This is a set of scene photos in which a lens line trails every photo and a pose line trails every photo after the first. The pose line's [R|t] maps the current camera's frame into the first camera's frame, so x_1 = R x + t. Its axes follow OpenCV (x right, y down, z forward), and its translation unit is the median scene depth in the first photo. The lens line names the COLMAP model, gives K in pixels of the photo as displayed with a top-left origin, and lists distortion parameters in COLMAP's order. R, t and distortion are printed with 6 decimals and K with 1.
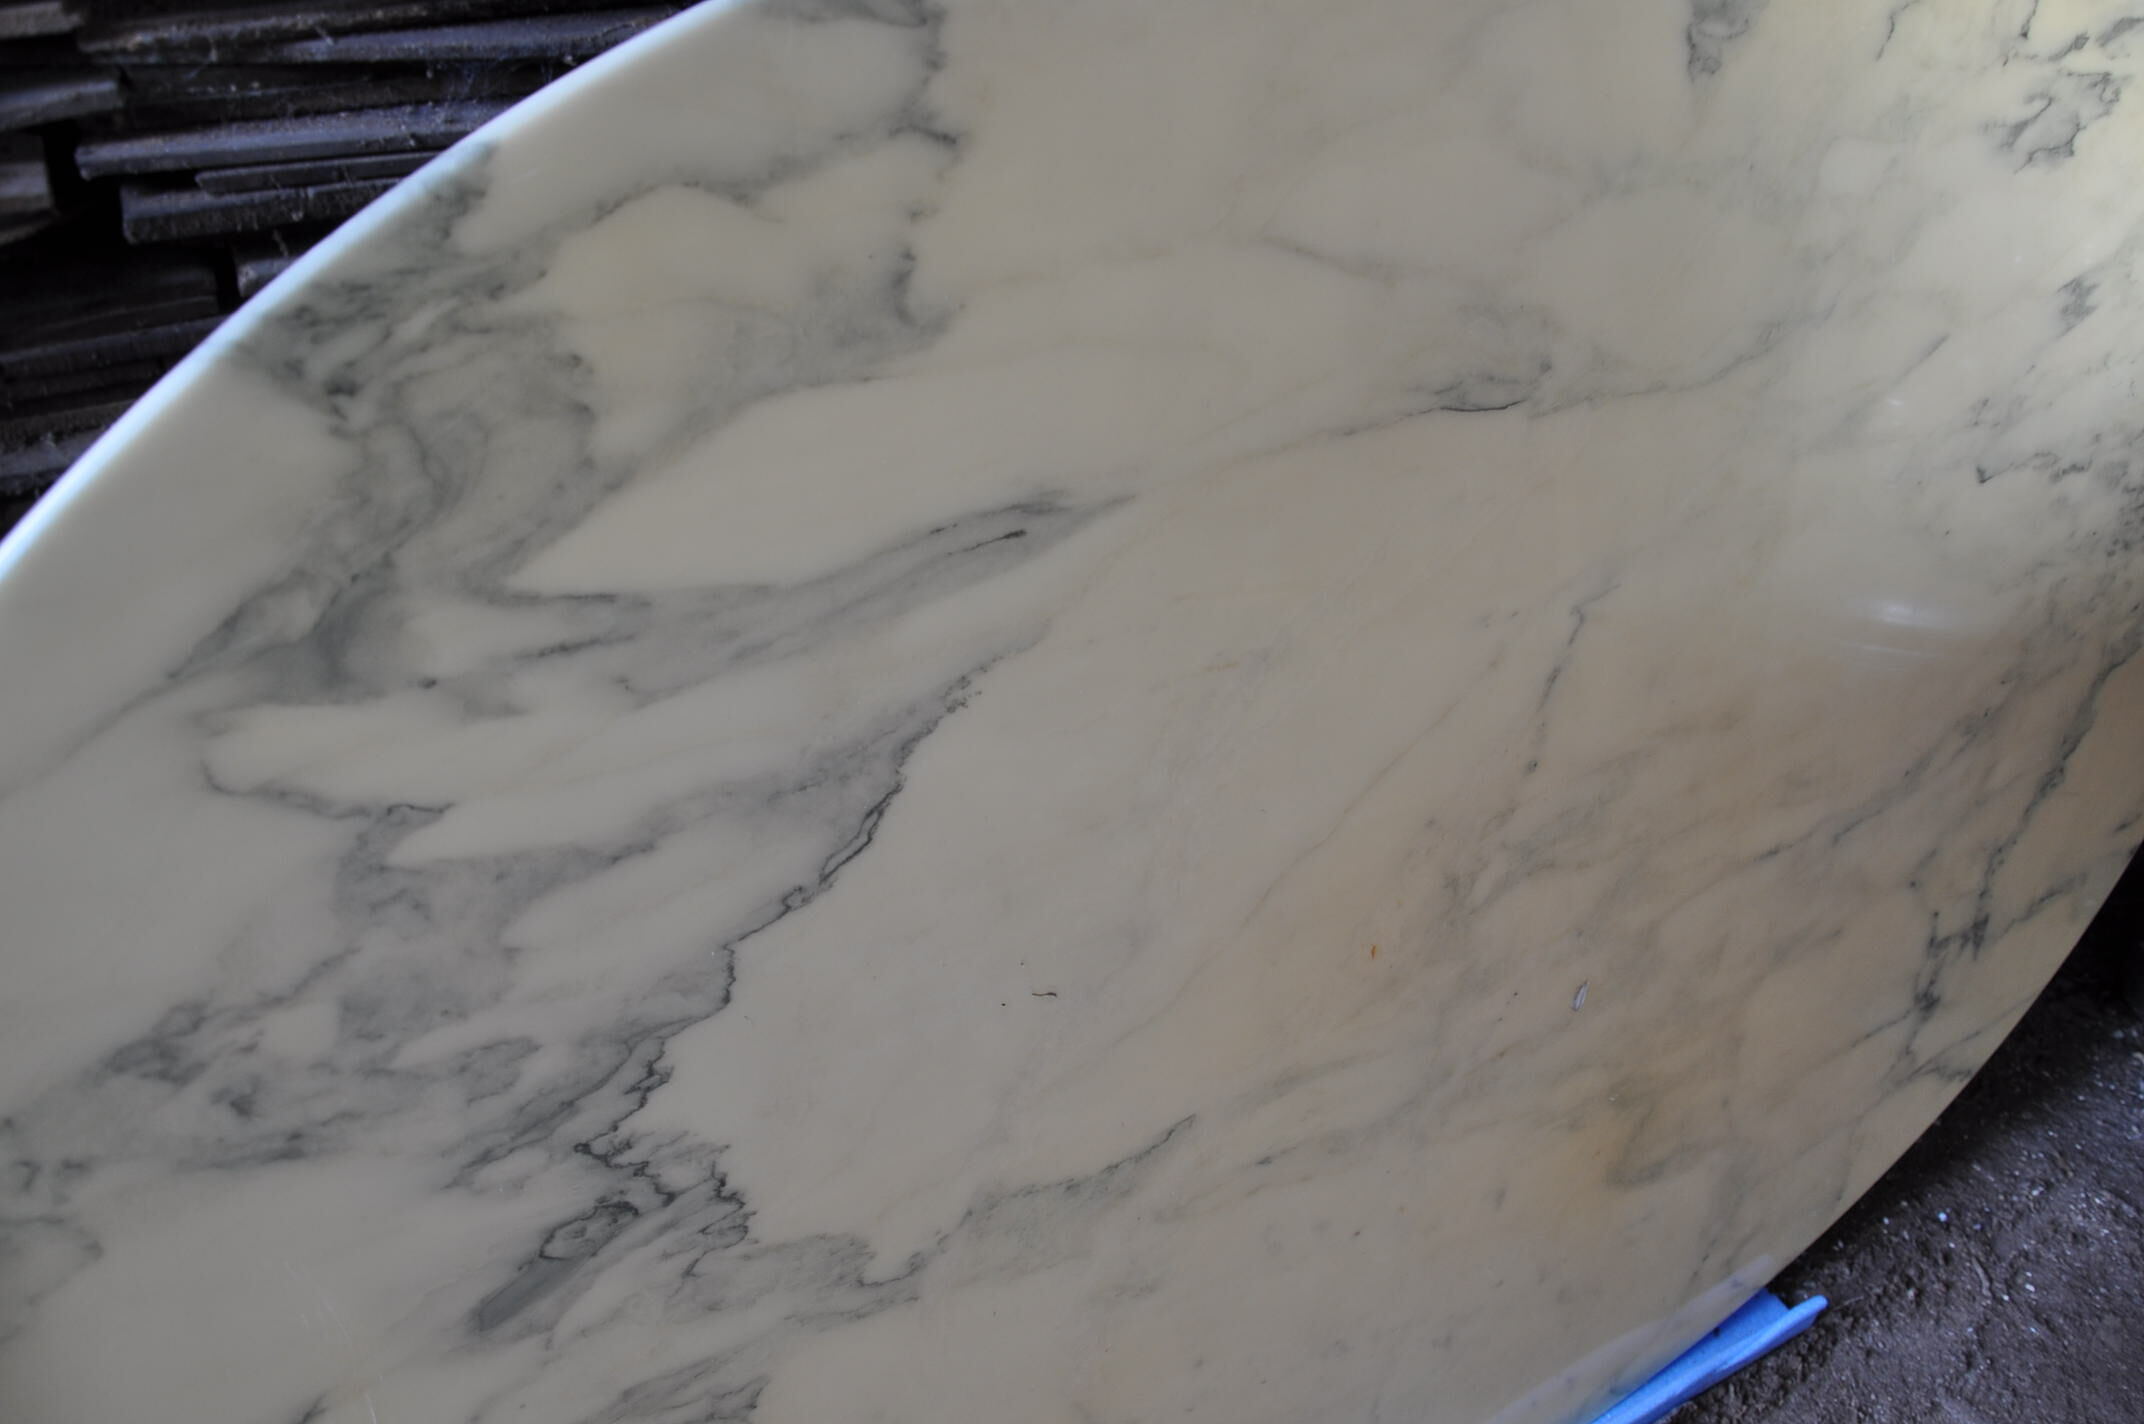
lens RADIAL K [[1729.6, 0, 1050.7], [0, 1729.6, 680.6], [0, 0, 1]] dist [-0.137867, 0.120636]
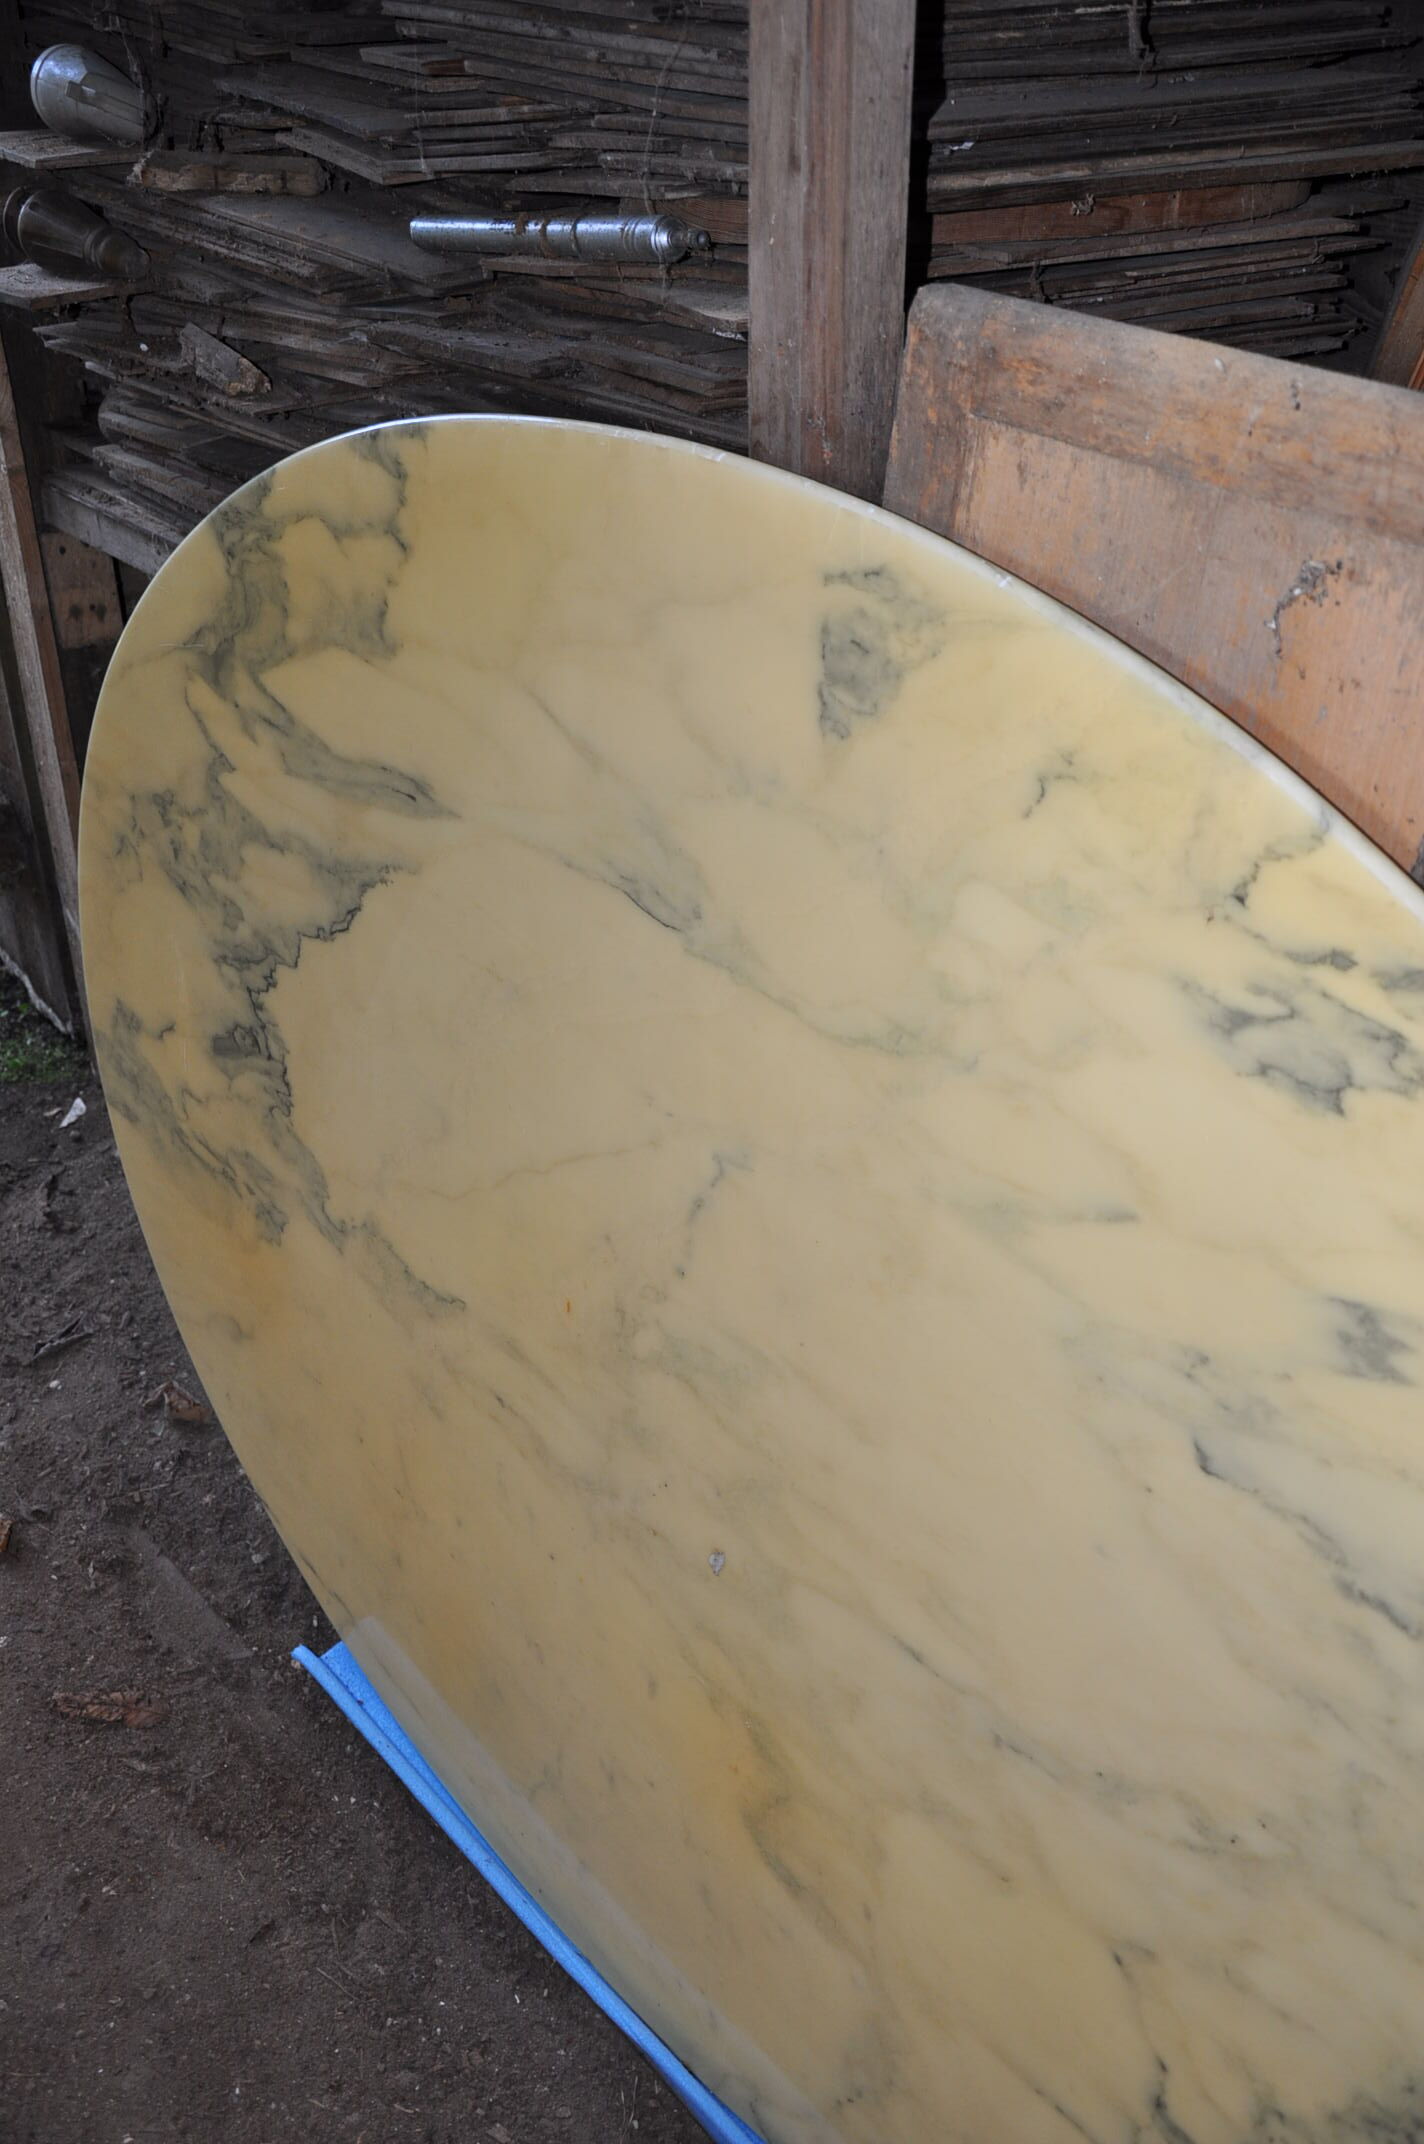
lens RADIAL K [[2000.7, 0, 724.4], [0, 2000.7, 1068.9], [0, 0, 1]] dist [-0.050783, 0.000000]
pose [[0.197916, 0.475217, -0.857320, 1.568274], [-0.534118, 0.785656, 0.312190, -0.556340], [0.821917, 0.396123, 0.409316, 0.512904]]
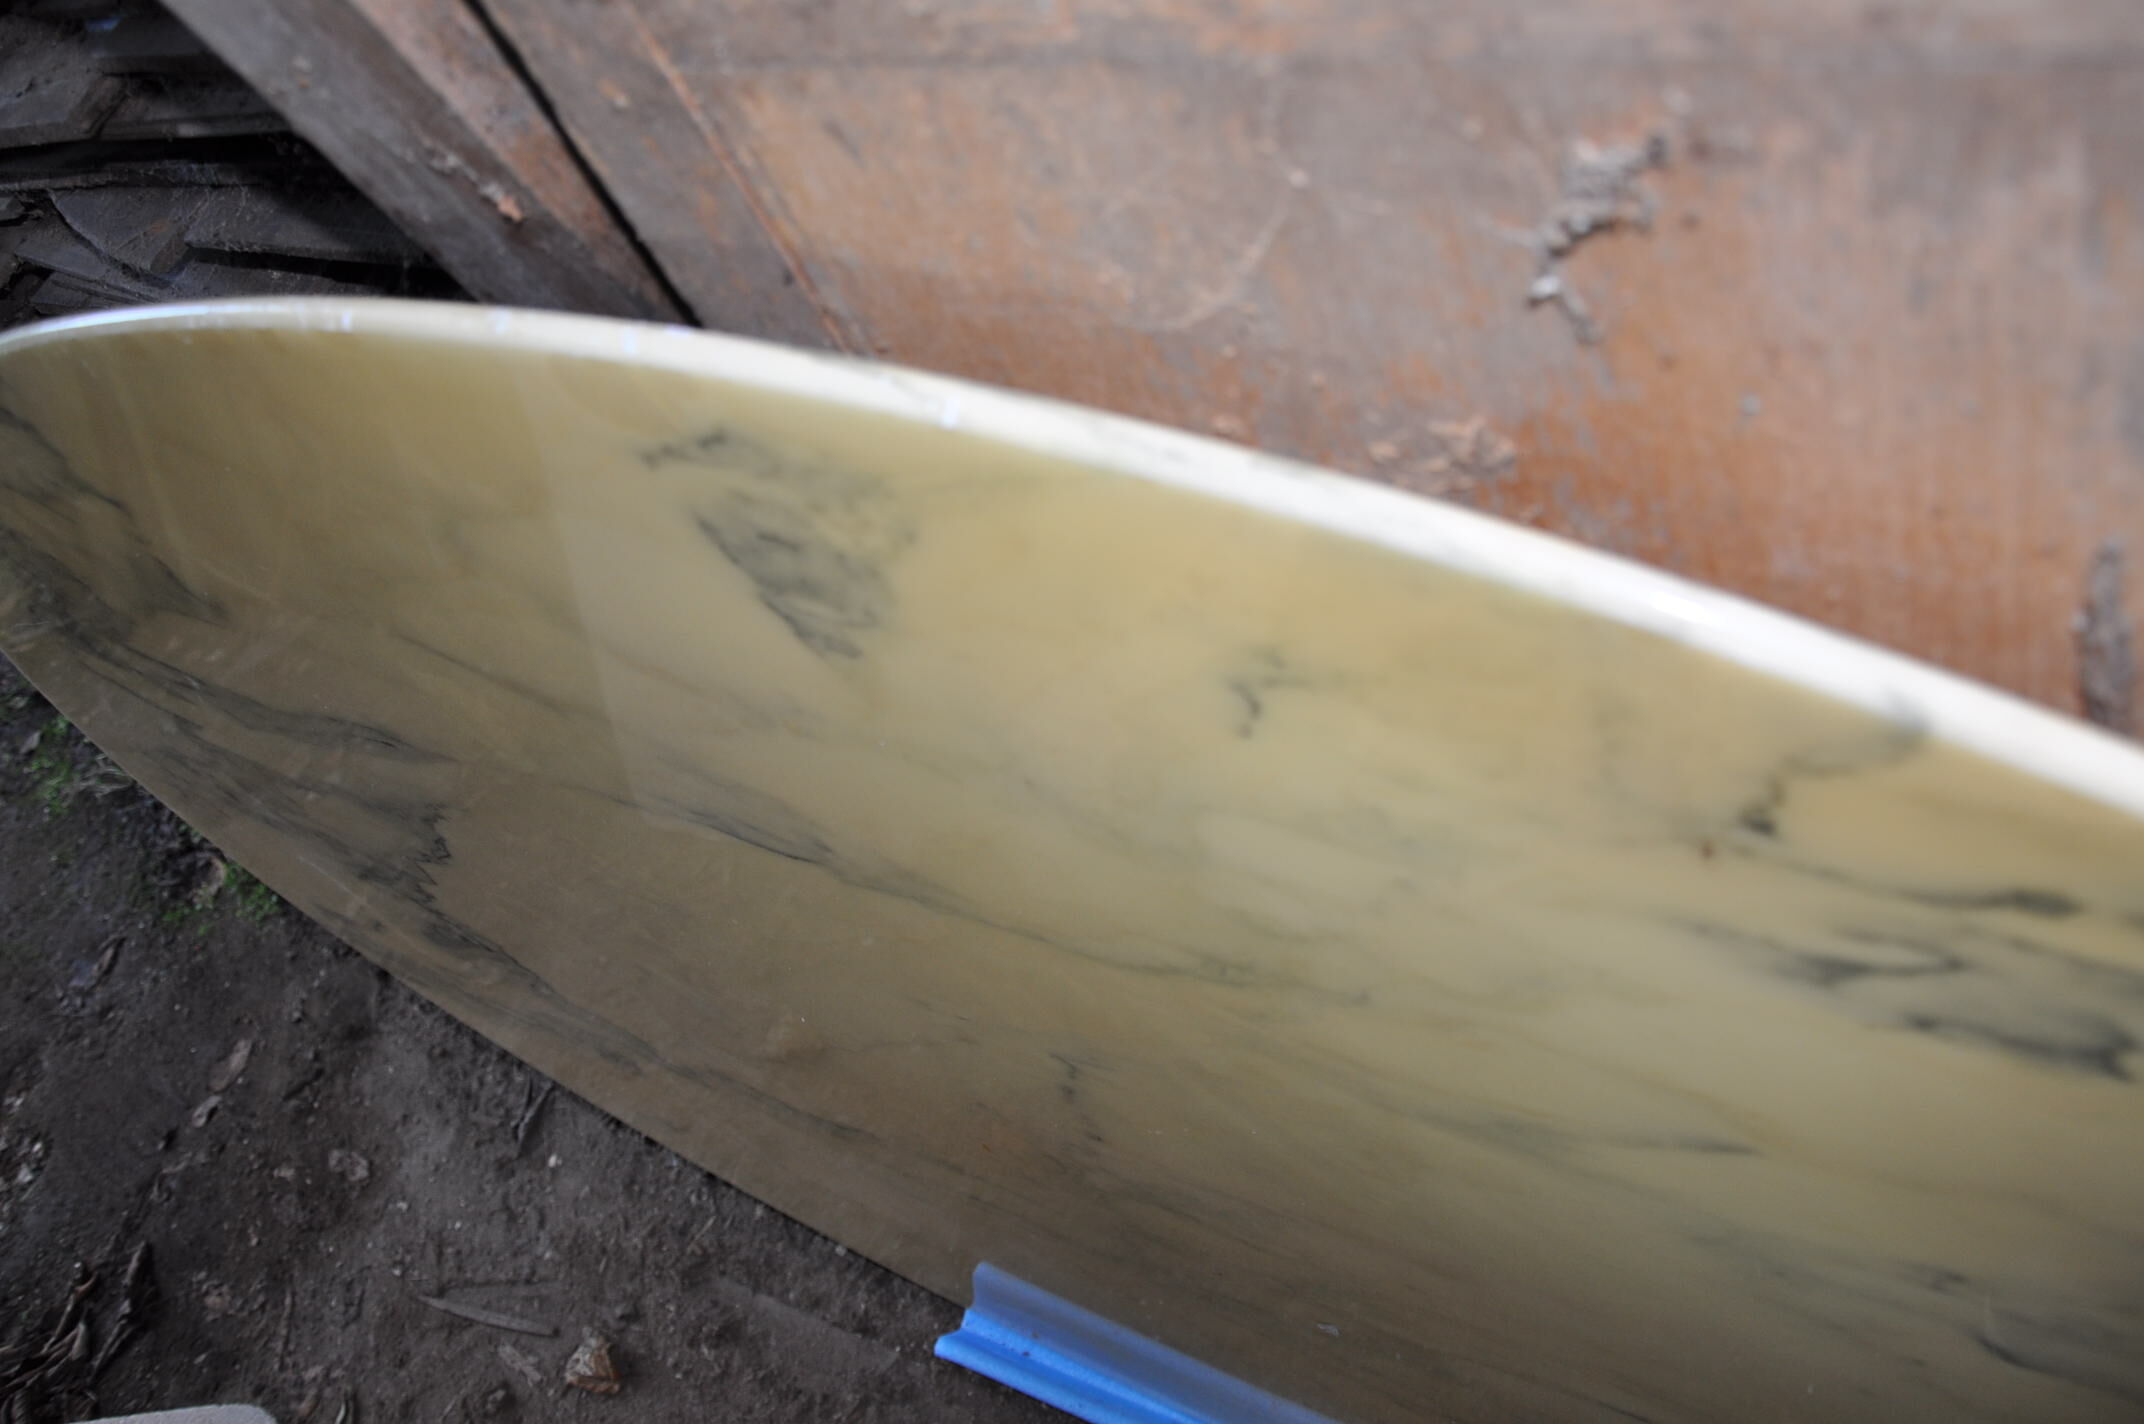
lens RADIAL K [[1794.7, 0, 1082.3], [0, 1794.7, 679.0], [0, 0, 1]] dist [-0.123804, 0.124458]
pose [[0.501902, 0.527726, -0.685274, 0.866641], [-0.041437, 0.806054, 0.590389, -0.728116], [0.863932, -0.267921, 0.426428, 0.811797]]
